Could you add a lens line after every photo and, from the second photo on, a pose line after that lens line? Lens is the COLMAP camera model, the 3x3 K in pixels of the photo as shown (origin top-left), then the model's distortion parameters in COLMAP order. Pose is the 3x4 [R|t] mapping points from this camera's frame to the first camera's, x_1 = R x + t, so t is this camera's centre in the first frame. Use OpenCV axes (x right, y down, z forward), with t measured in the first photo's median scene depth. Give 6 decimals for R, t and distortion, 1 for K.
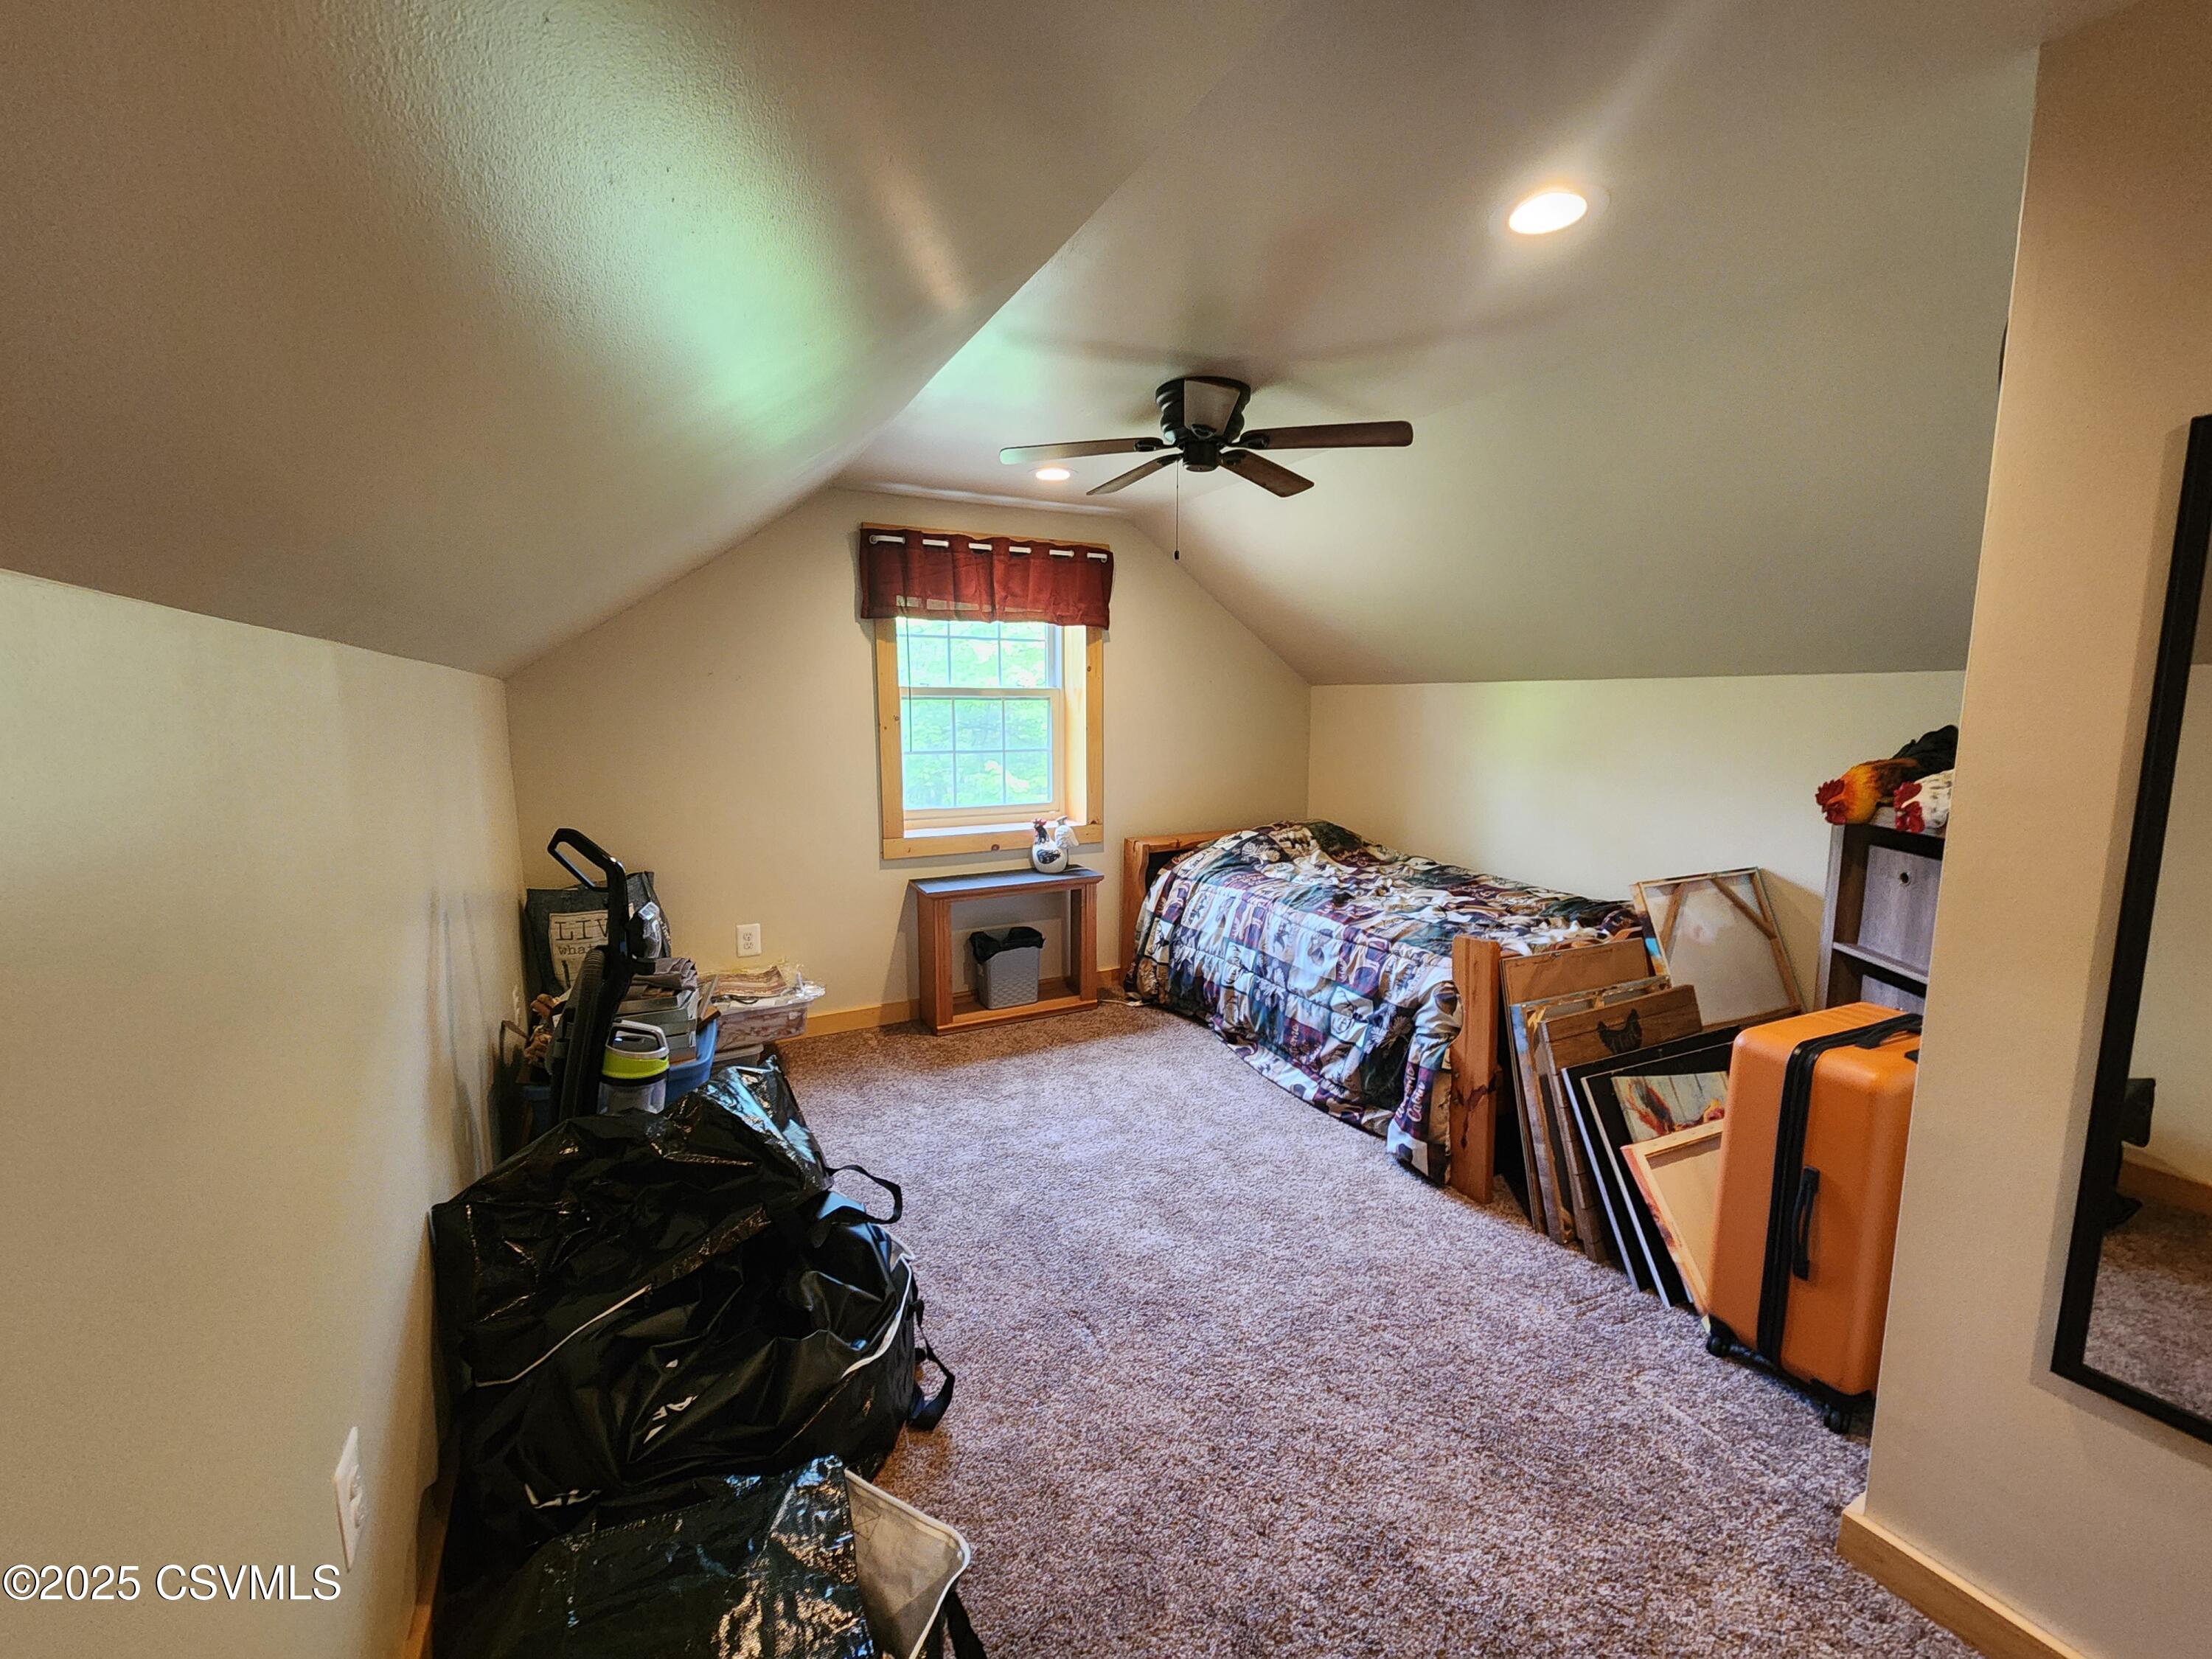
lens RADIAL K [[901.4, 0, 1099.1], [0, 901.4, 827.1], [0, 0, 1]] dist [0.000584, 0.000028]
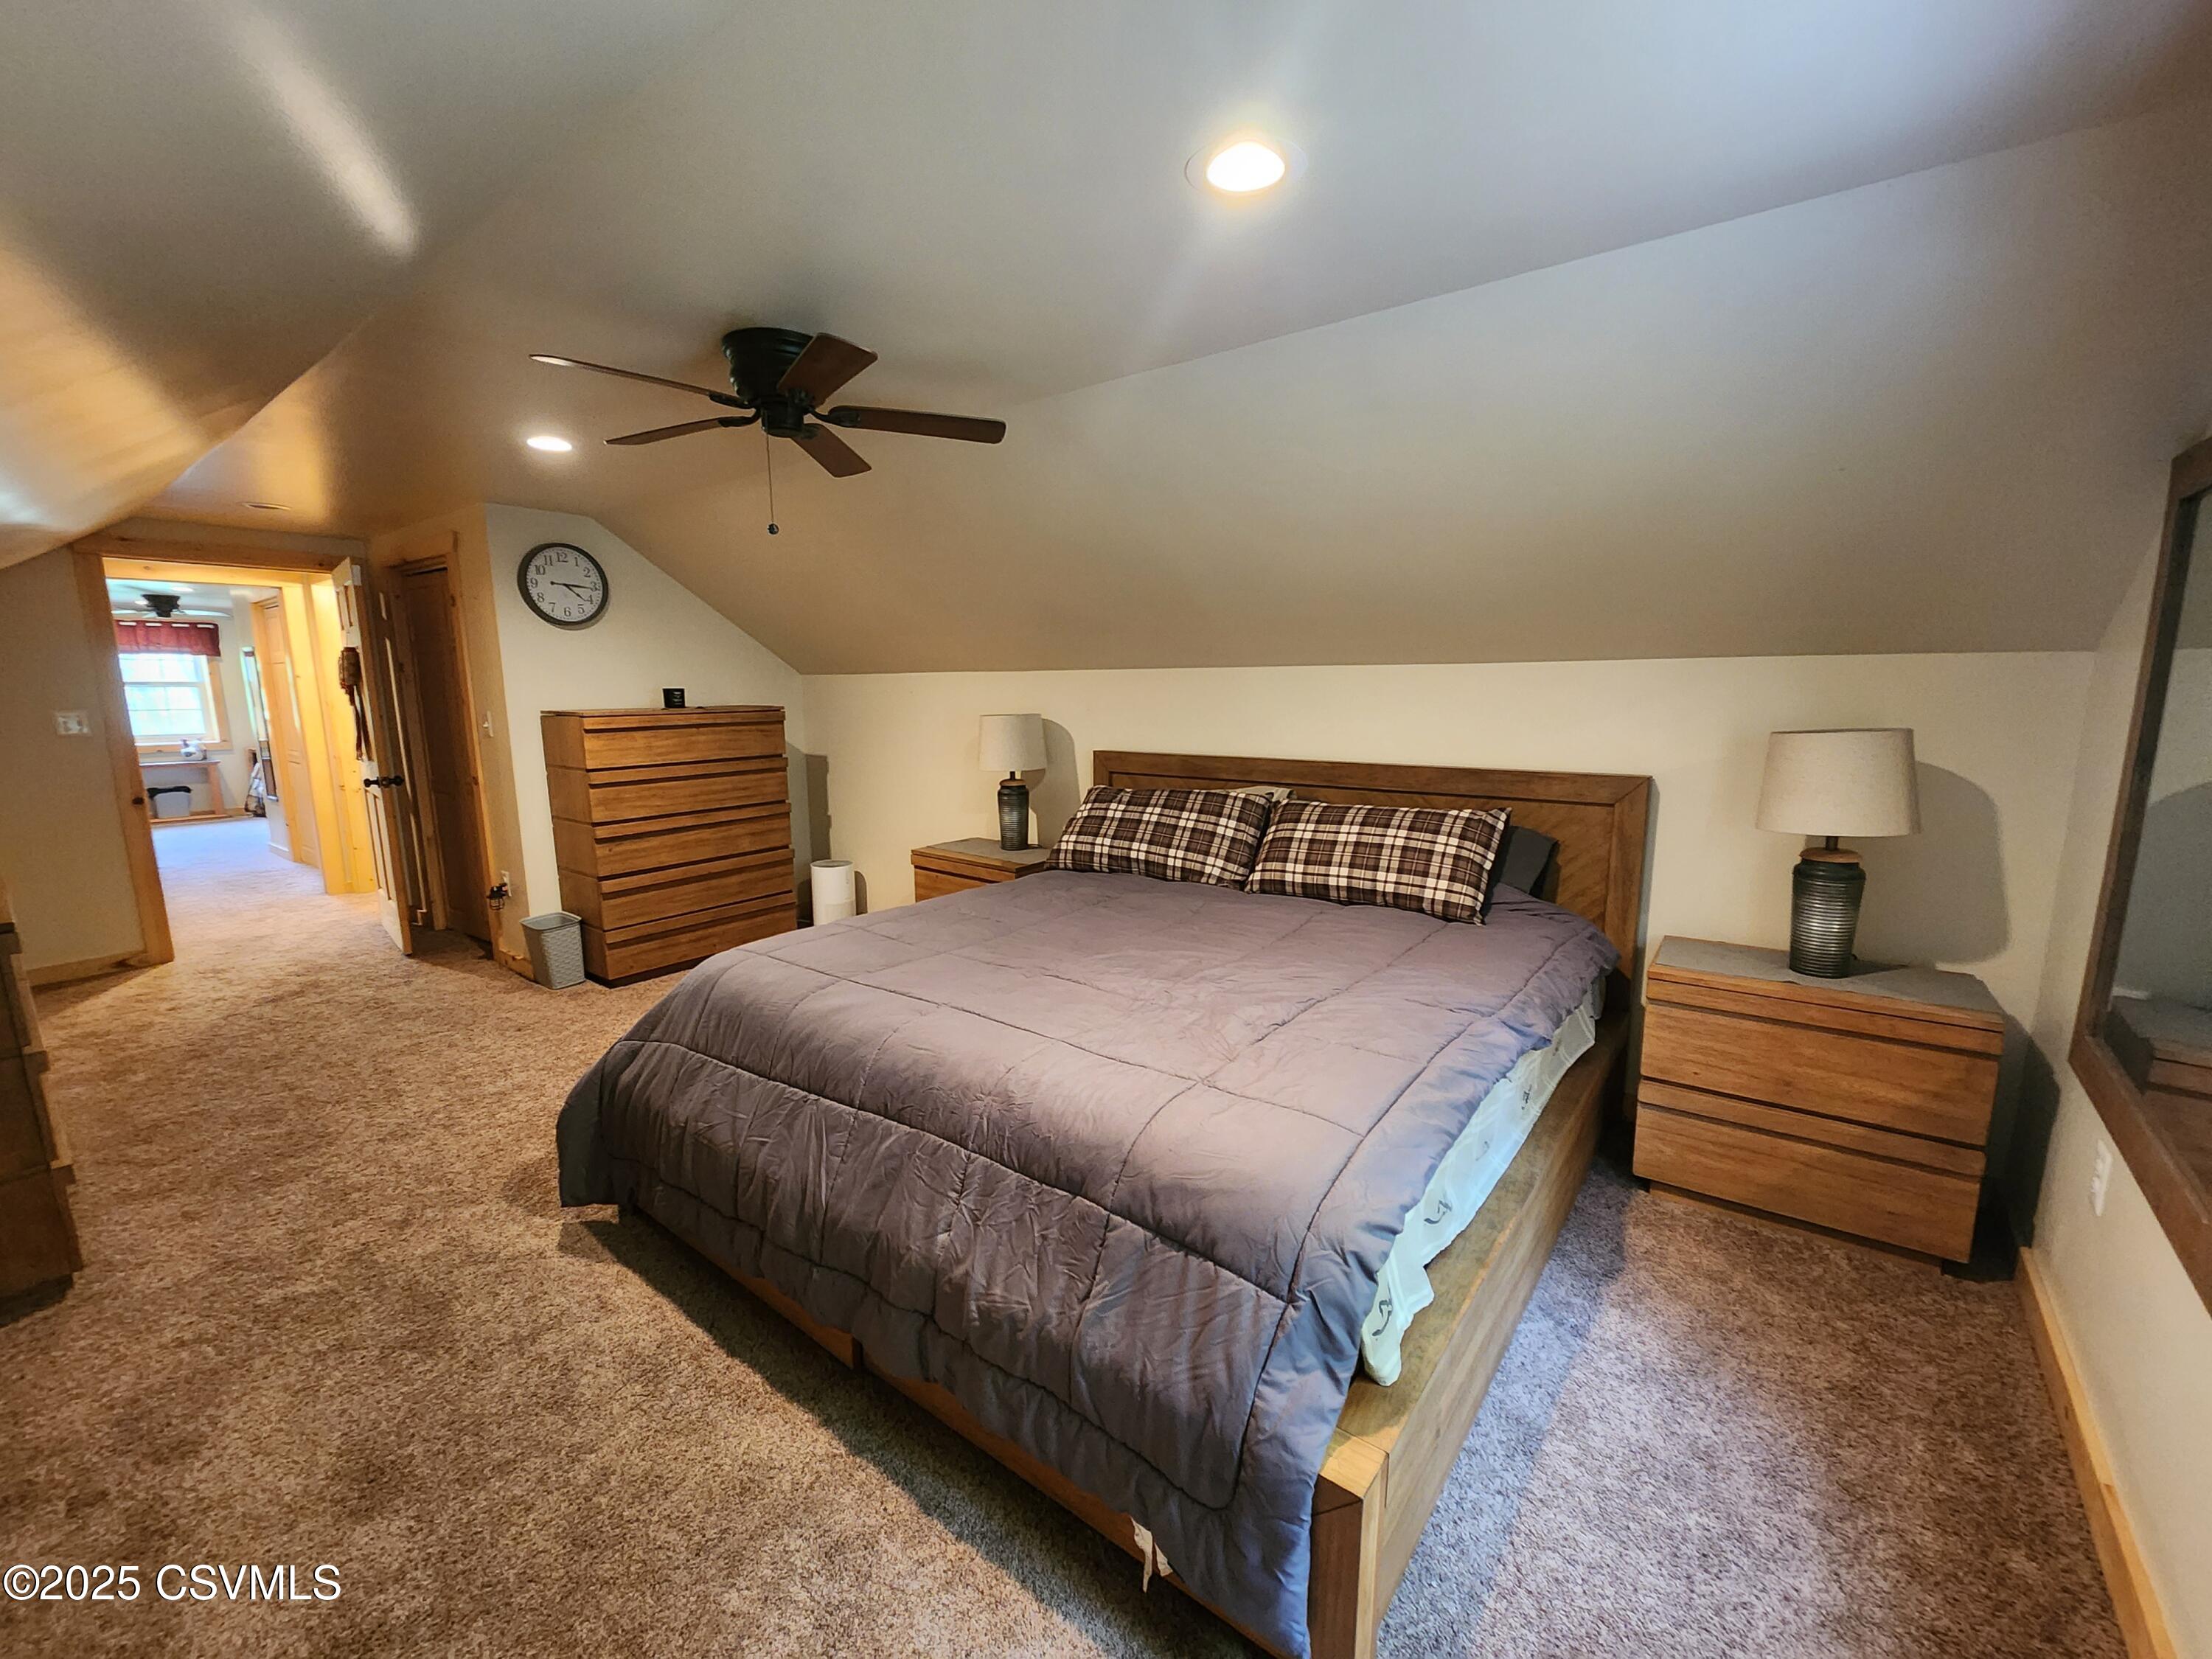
lens RADIAL K [[901.4, 0, 1110.2], [0, 901.4, 827.4], [0, 0, 1]] dist [0.000584, 0.000028]
pose [[0.905866, -0.073238, 0.417184, 1.066423], [0.063172, 0.997283, 0.037905, 0.271252], [-0.418826, -0.007982, 0.908031, -2.033802]]
